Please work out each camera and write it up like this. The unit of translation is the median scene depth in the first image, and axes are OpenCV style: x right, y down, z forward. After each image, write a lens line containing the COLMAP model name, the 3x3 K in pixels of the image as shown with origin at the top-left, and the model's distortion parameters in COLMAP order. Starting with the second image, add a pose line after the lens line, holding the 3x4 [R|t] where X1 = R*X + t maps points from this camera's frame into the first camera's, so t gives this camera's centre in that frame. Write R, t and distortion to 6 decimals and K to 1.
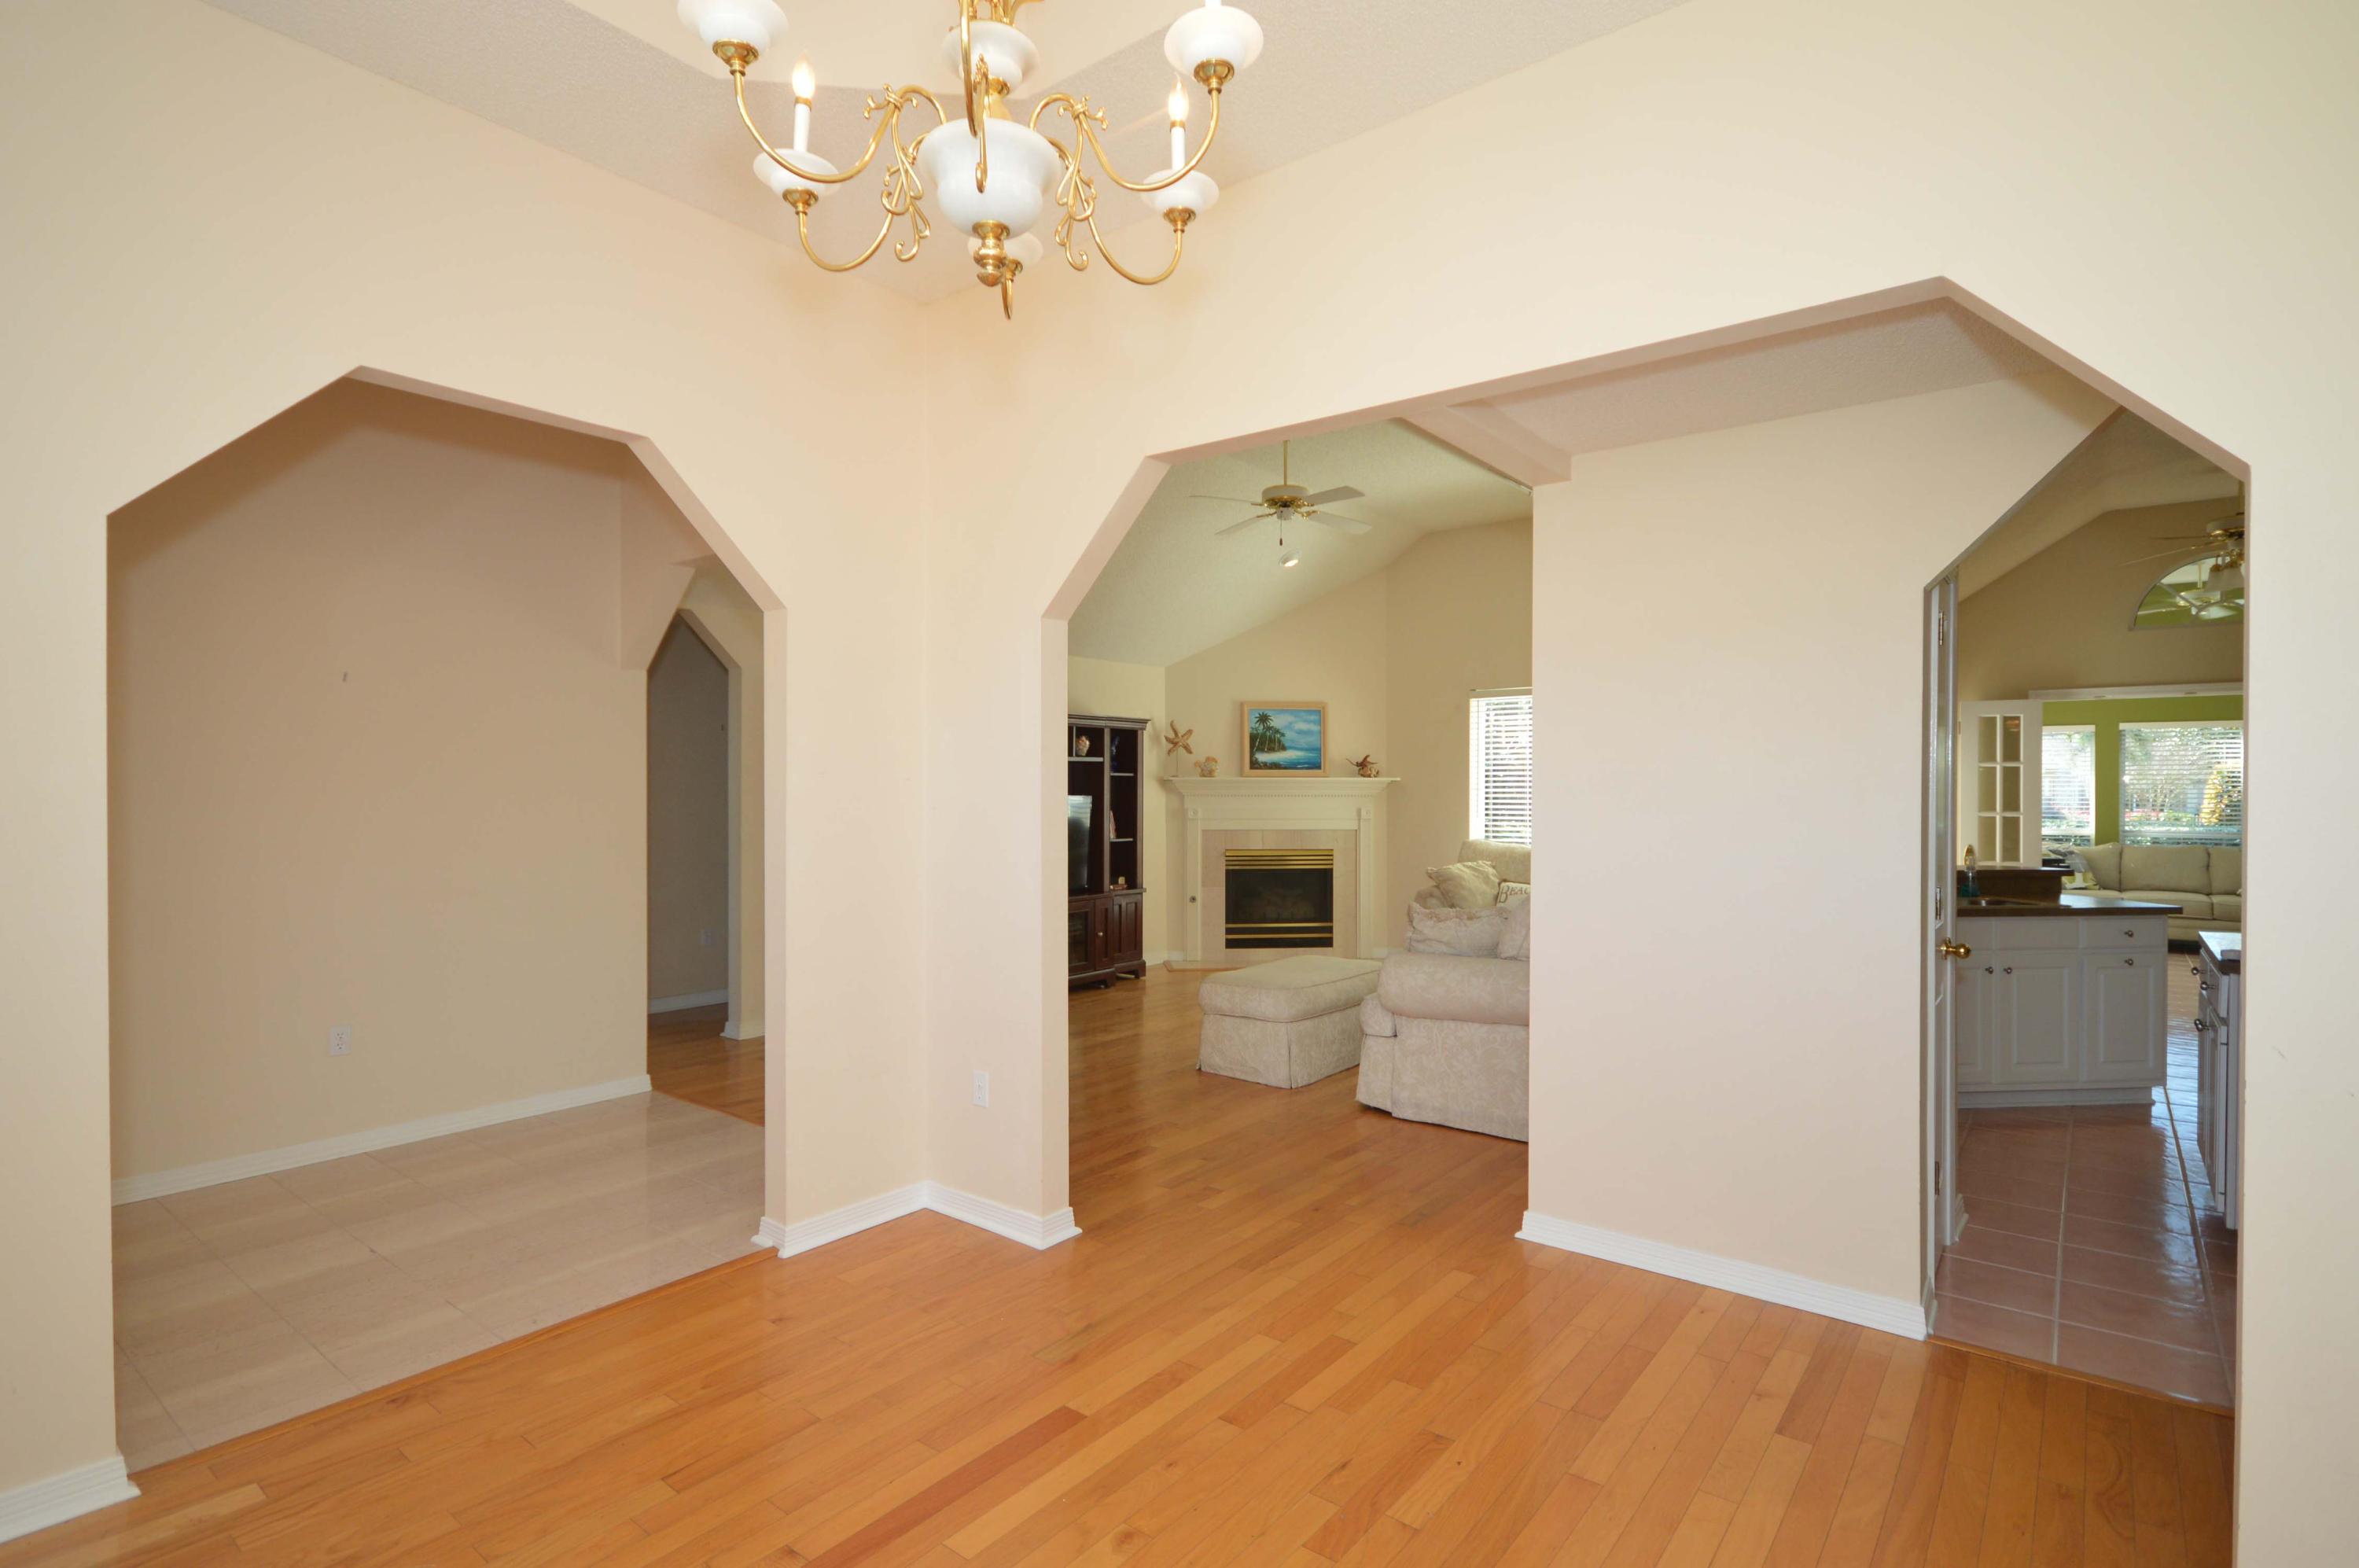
lens RADIAL K [[1129.0, 0, 1176.7], [0, 1129.0, 792.4], [0, 0, 1]] dist [-0.000760, 0.000460]
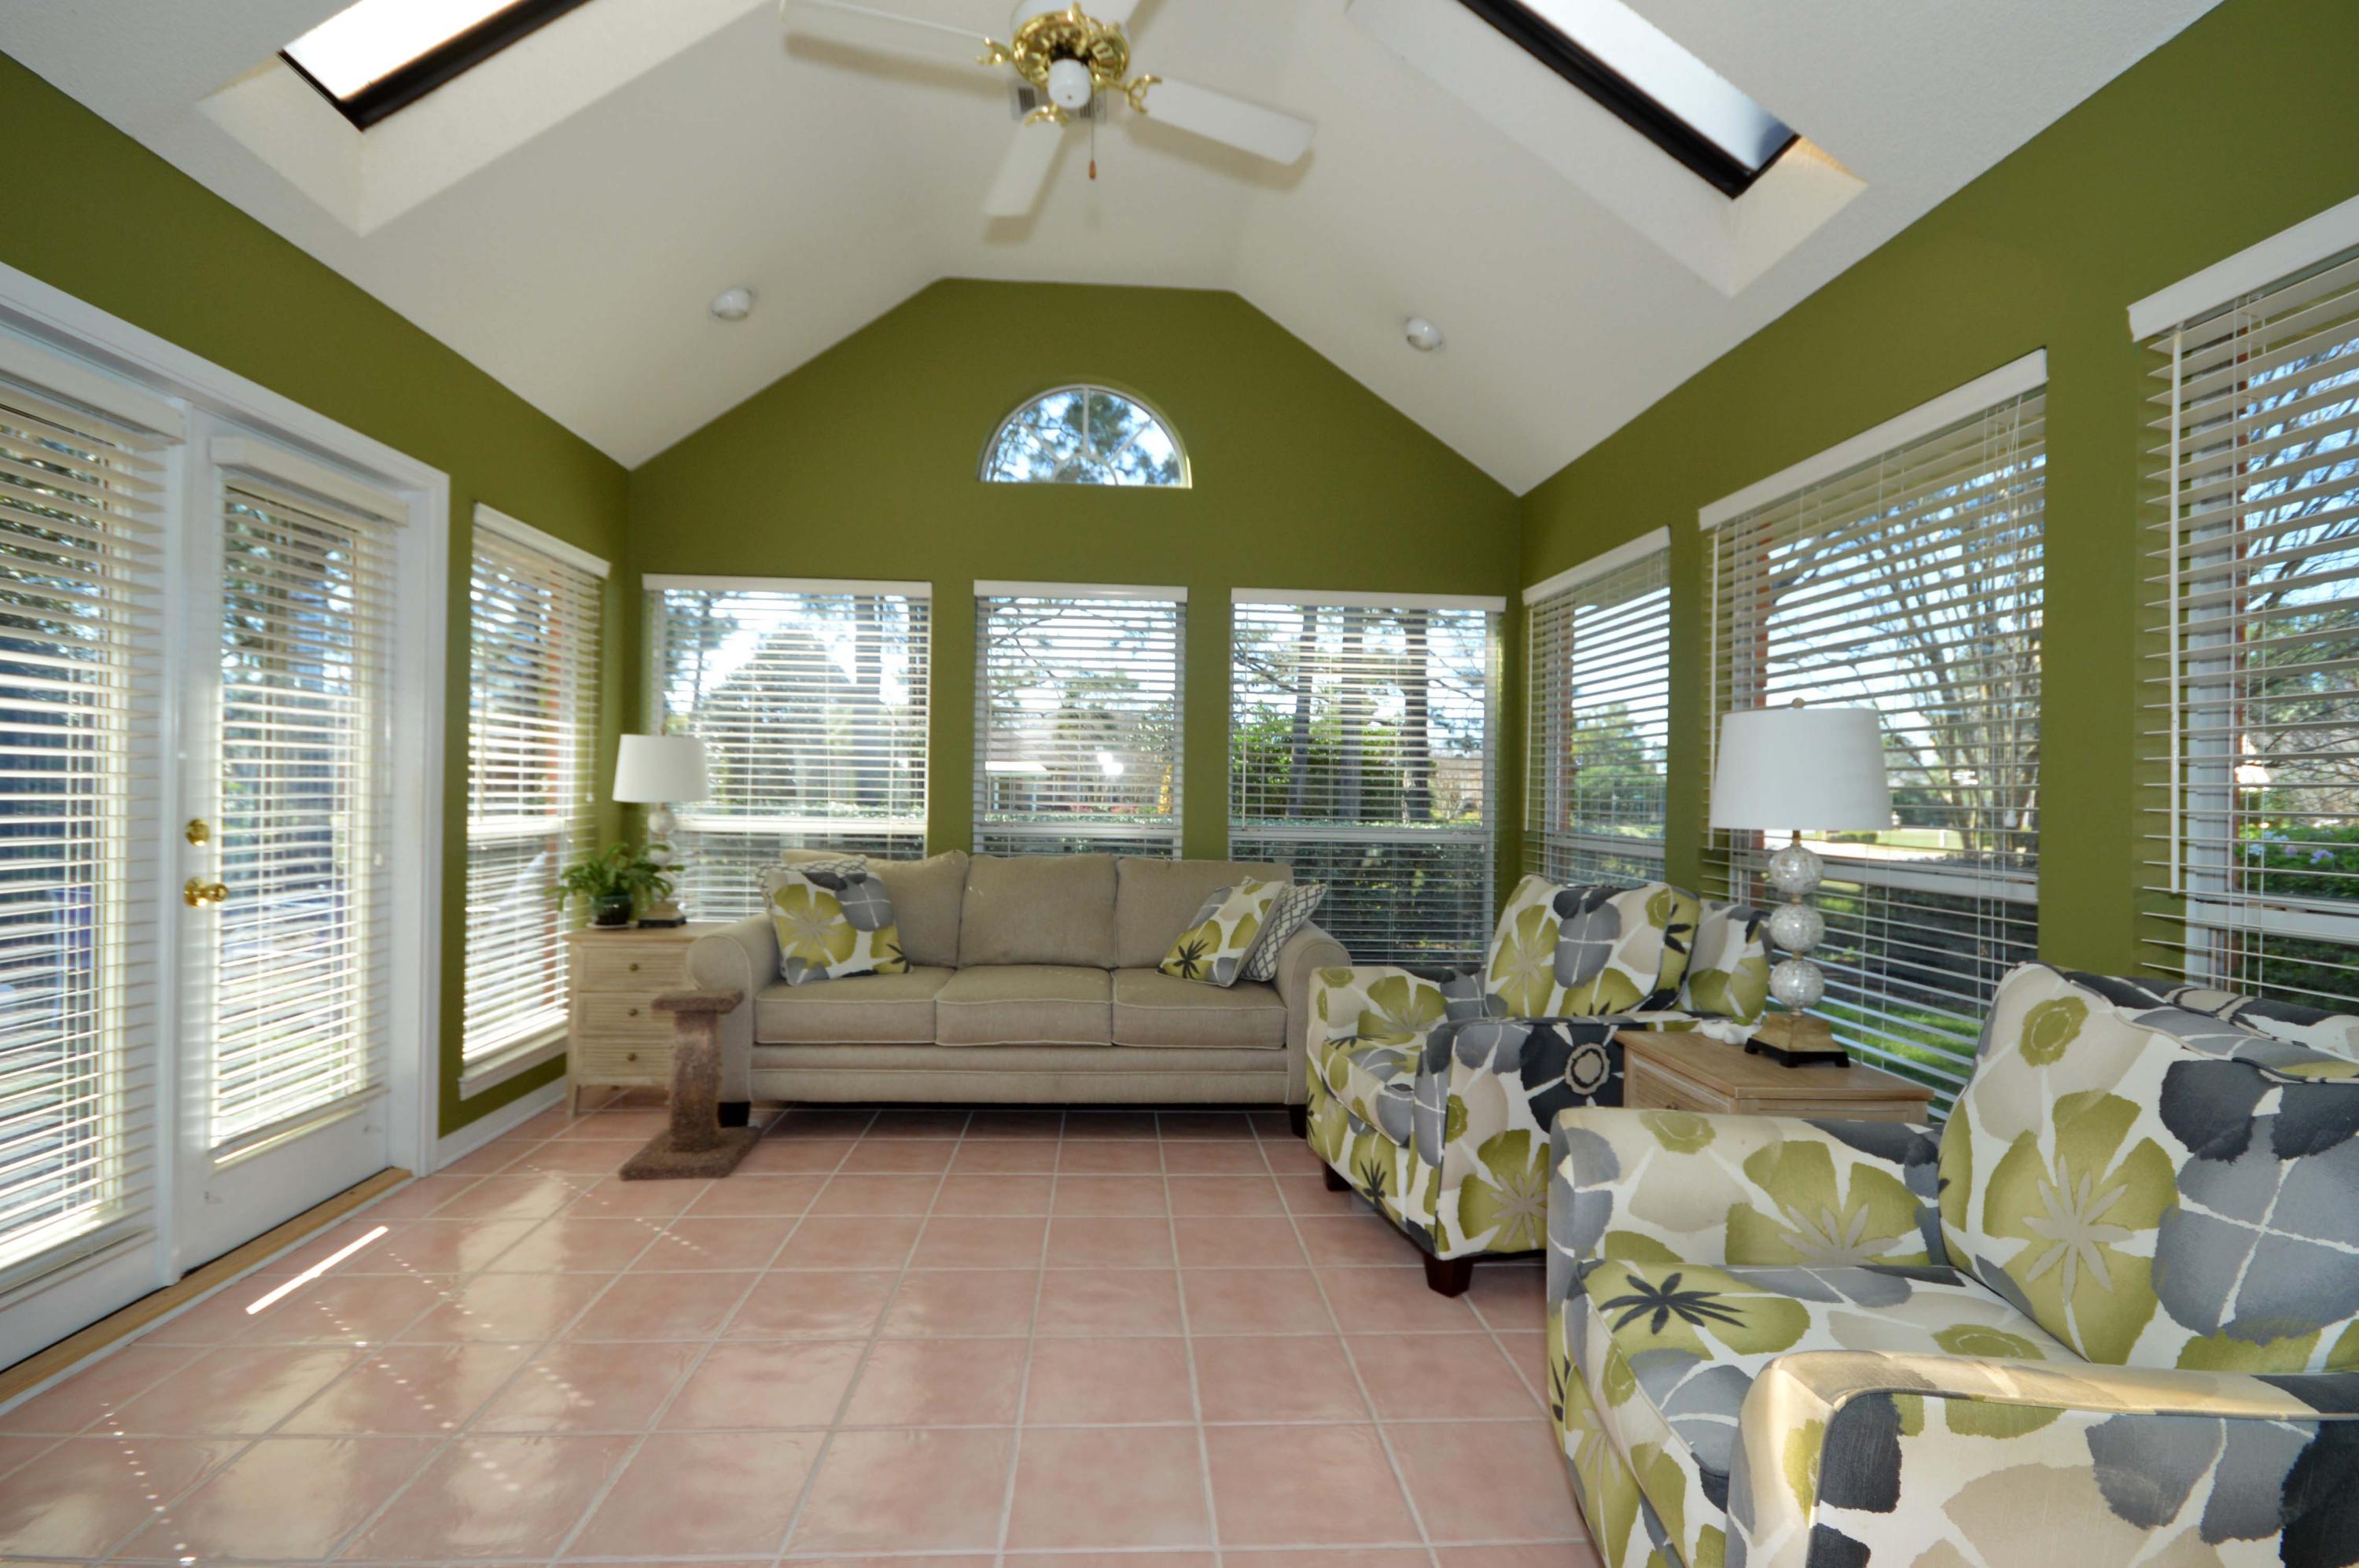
lens RADIAL K [[1079.4, 0, 1179.9], [0, 1079.4, 790.8], [0, 0, 1]] dist [-0.036263, 0.000625]
pose [[0.735139, 0.016508, 0.677715, 0.630070], [-0.018955, 0.999813, -0.003792, 0.022049], [-0.677651, -0.010059, 0.735315, 0.656557]]
